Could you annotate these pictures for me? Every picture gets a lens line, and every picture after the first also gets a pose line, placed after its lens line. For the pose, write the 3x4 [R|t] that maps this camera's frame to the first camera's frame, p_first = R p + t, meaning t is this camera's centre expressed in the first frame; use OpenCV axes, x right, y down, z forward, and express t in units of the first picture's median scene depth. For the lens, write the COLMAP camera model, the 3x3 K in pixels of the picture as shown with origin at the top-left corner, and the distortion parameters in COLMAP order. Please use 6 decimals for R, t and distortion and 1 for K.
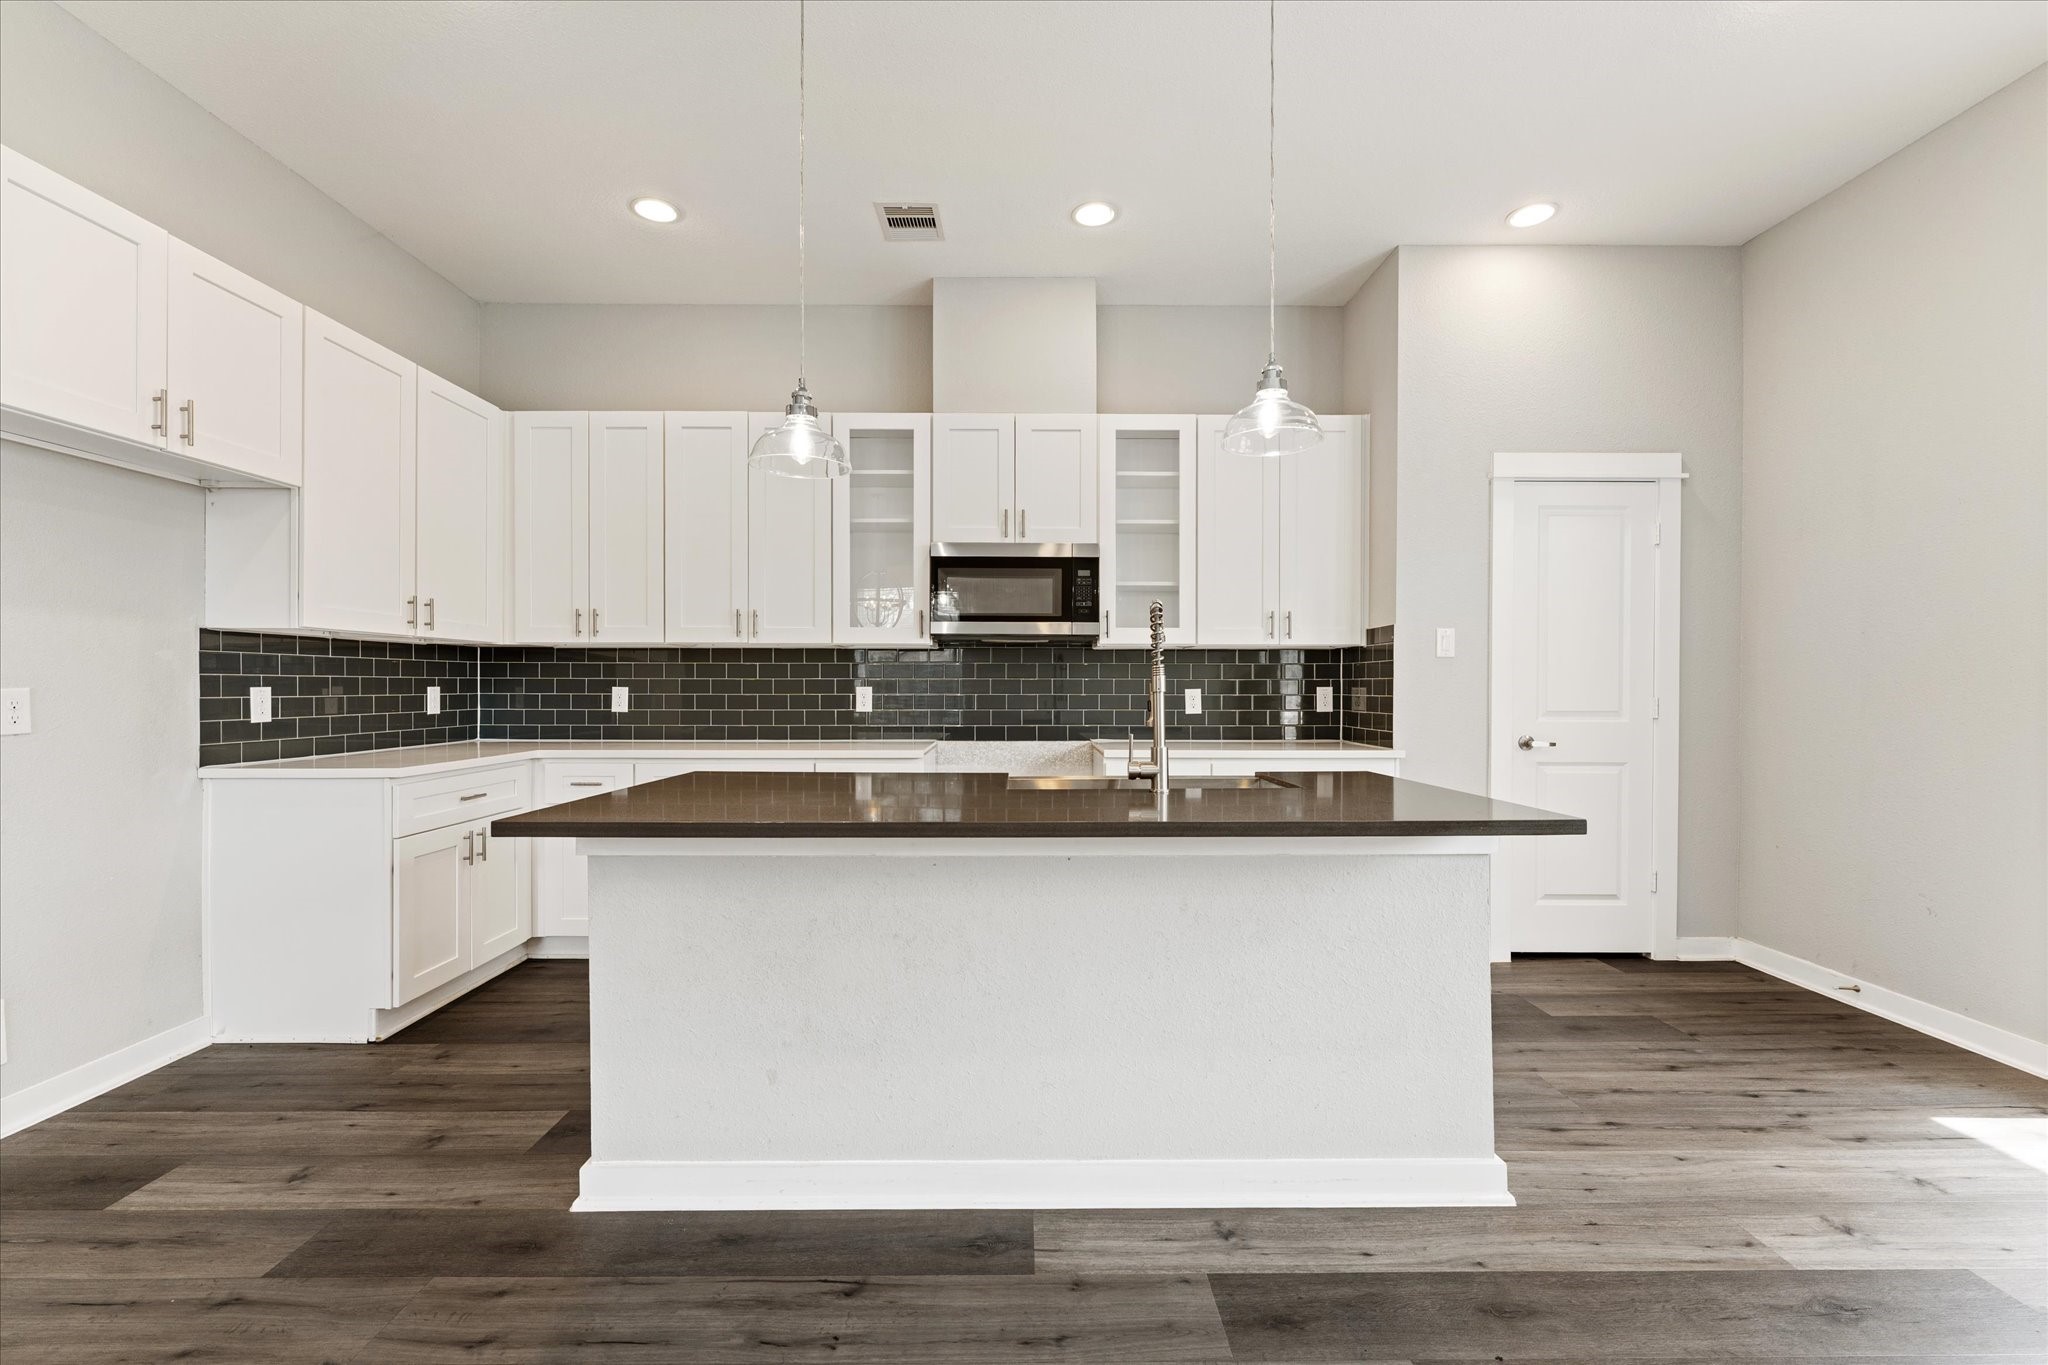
lens RADIAL K [[898.8, 0, 965.8], [0, 898.8, 690.4], [0, 0, 1]] dist [-0.002706, 0.000688]
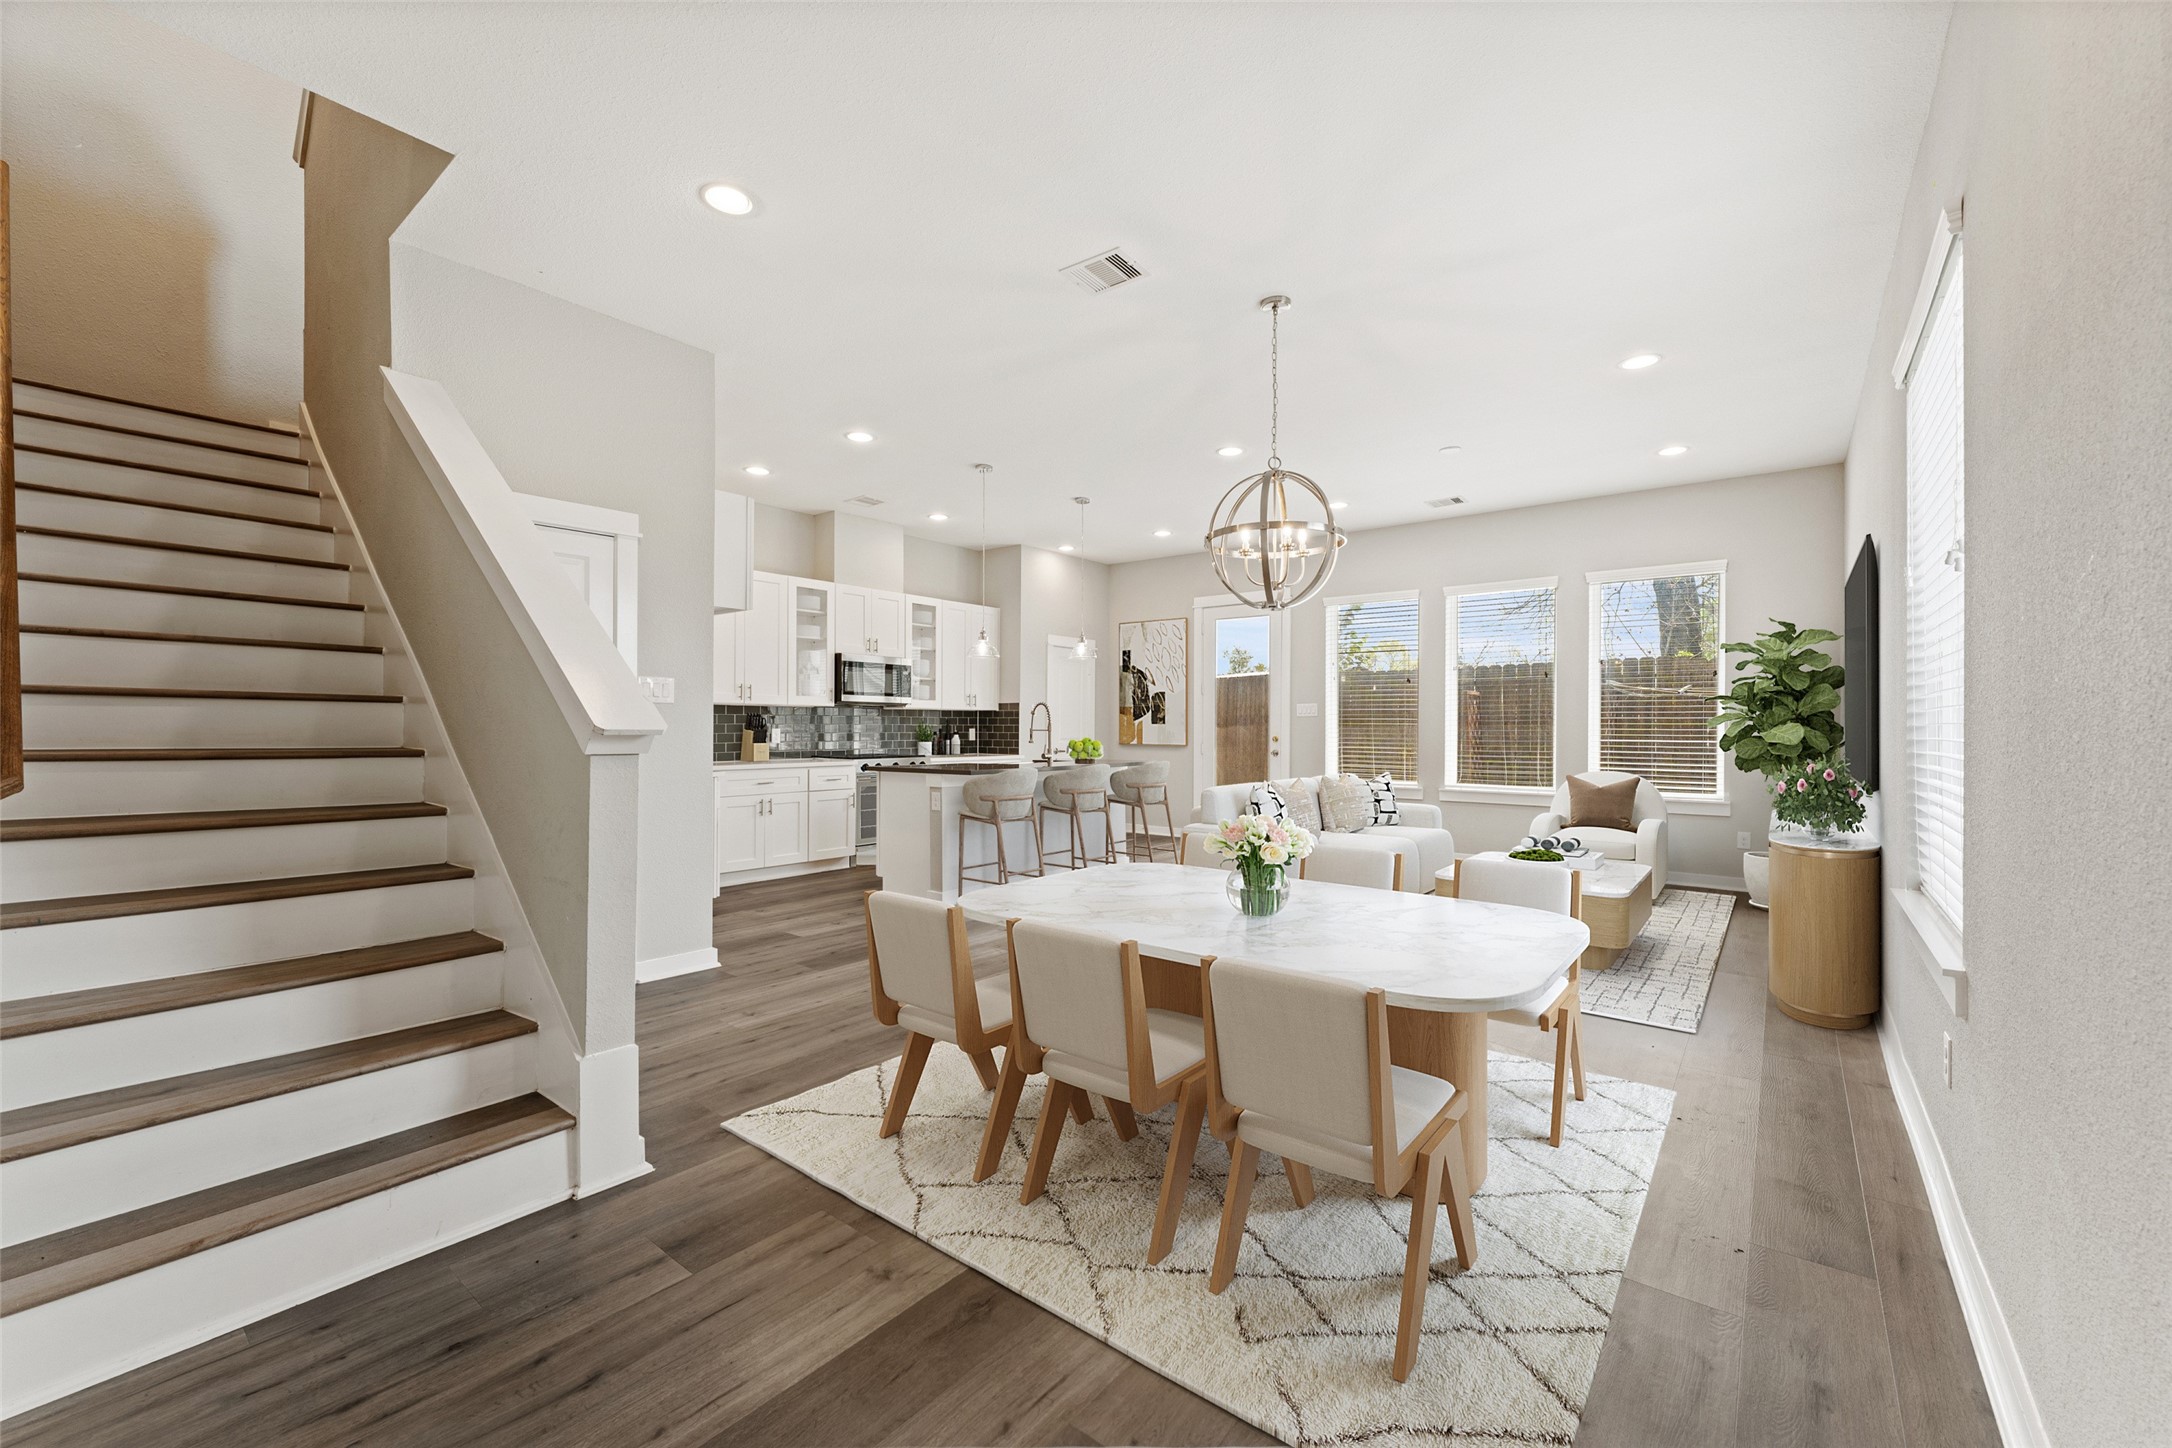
lens RADIAL K [[1122.7, 0, 1074.1], [0, 1122.7, 721.9], [0, 0, 1]] dist [0.001534, 0.000033]
pose [[0.611203, 0.005684, 0.791454, -1.845684], [0.002686, 0.999954, -0.009257, 0.005569], [-0.791470, 0.007784, 0.611159, -0.960591]]
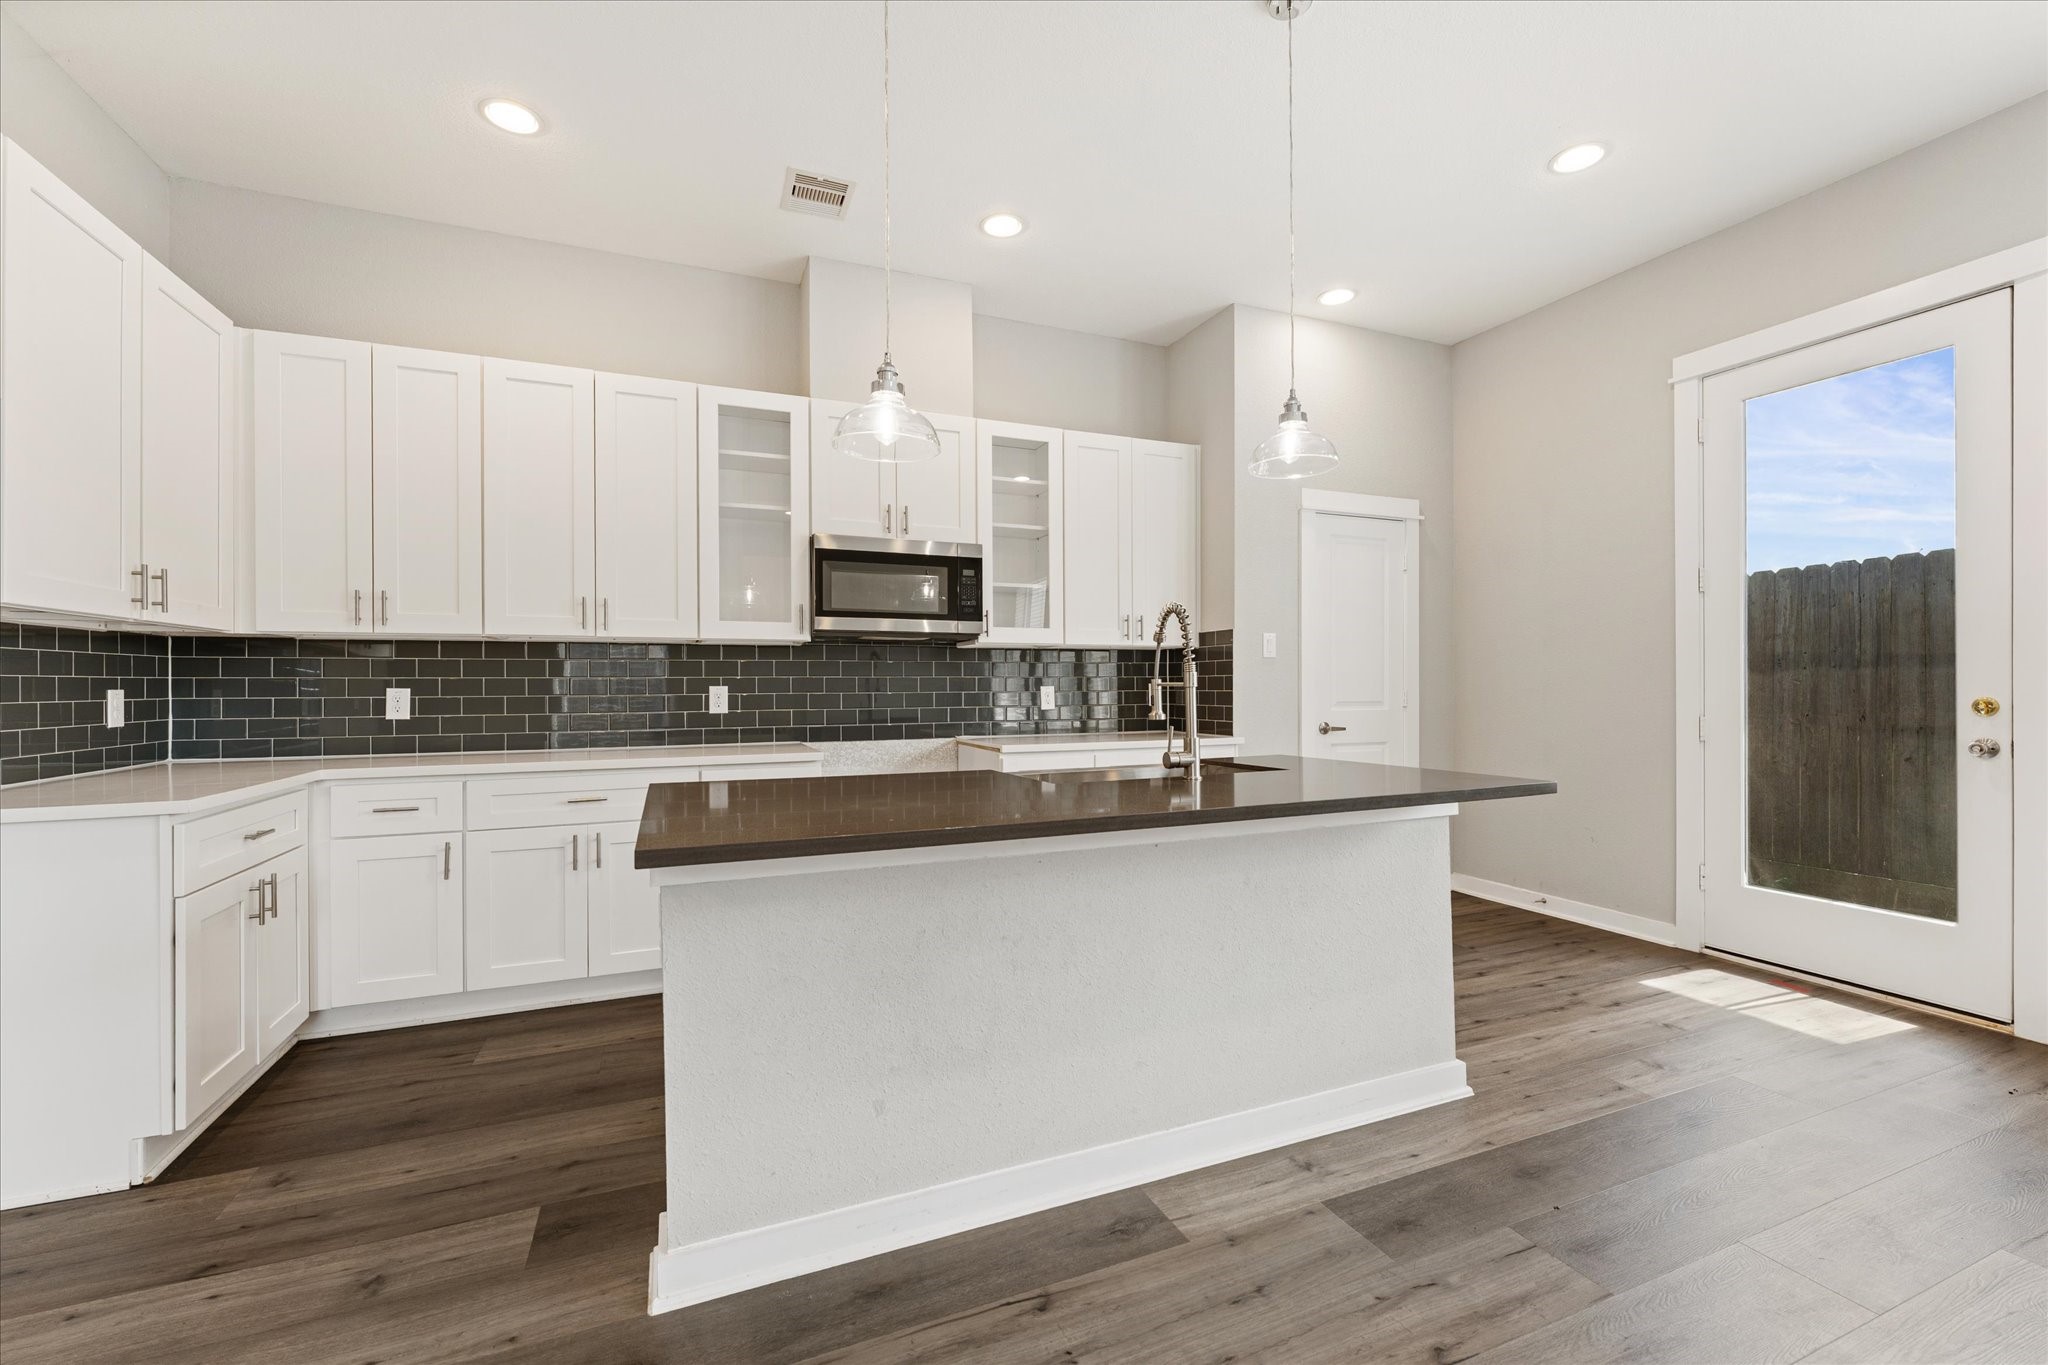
lens RADIAL K [[898.8, 0, 985.8], [0, 898.8, 684.0], [0, 0, 1]] dist [-0.002706, 0.000688]
pose [[0.918321, -0.005770, 0.395794, -0.285194], [0.008040, 0.999959, -0.004079, -0.000026], [-0.395755, 0.006928, 0.918330, 0.064053]]
